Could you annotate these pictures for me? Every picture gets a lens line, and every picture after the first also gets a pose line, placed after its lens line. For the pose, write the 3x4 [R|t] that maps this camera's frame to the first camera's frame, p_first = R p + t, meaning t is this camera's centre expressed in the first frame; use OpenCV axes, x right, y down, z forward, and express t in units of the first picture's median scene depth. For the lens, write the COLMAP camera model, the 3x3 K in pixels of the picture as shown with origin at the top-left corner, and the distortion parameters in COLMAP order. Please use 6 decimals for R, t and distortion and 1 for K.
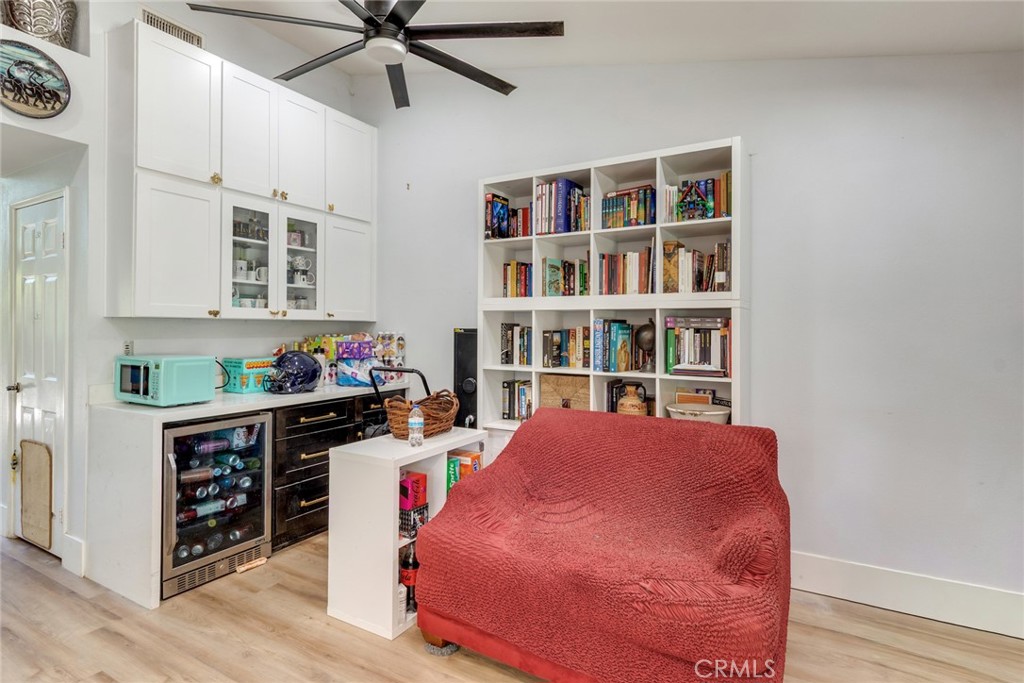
lens RADIAL K [[543.8, 0, 502.0], [0, 543.8, 317.8], [0, 0, 1]] dist [0.003256, -0.007262]
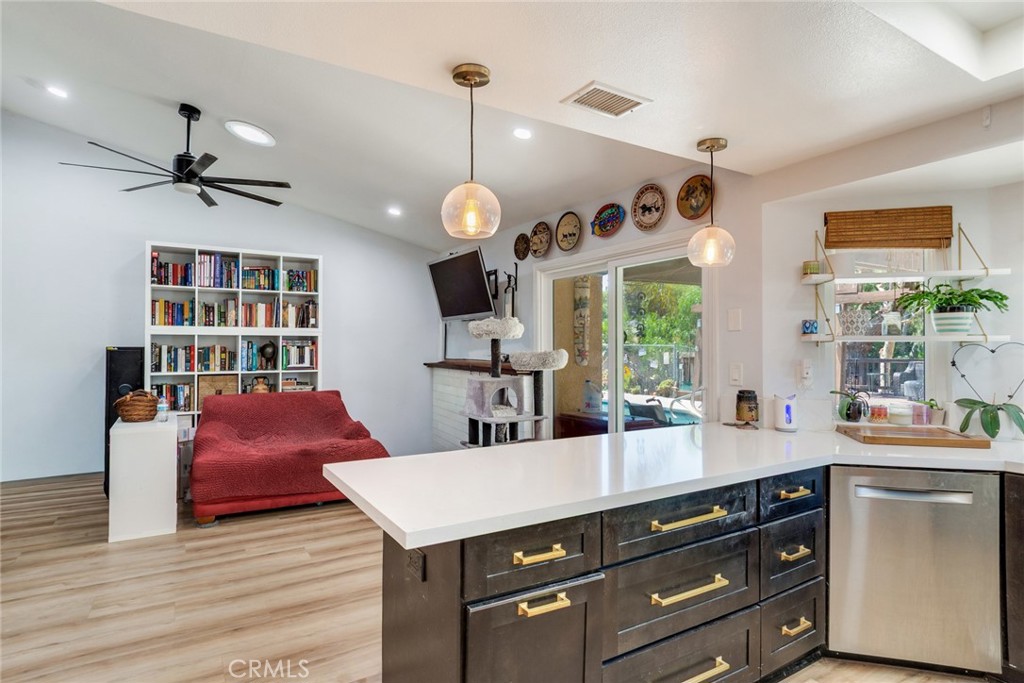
lens RADIAL K [[543.8, 0, 509.0], [0, 543.8, 341.2], [0, 0, 1]] dist [0.003256, -0.007262]
pose [[0.445349, 0.006470, 0.895334, -1.010558], [-0.011251, 0.999935, -0.001629, -0.003412], [-0.895286, -0.009347, 0.445393, -0.532123]]
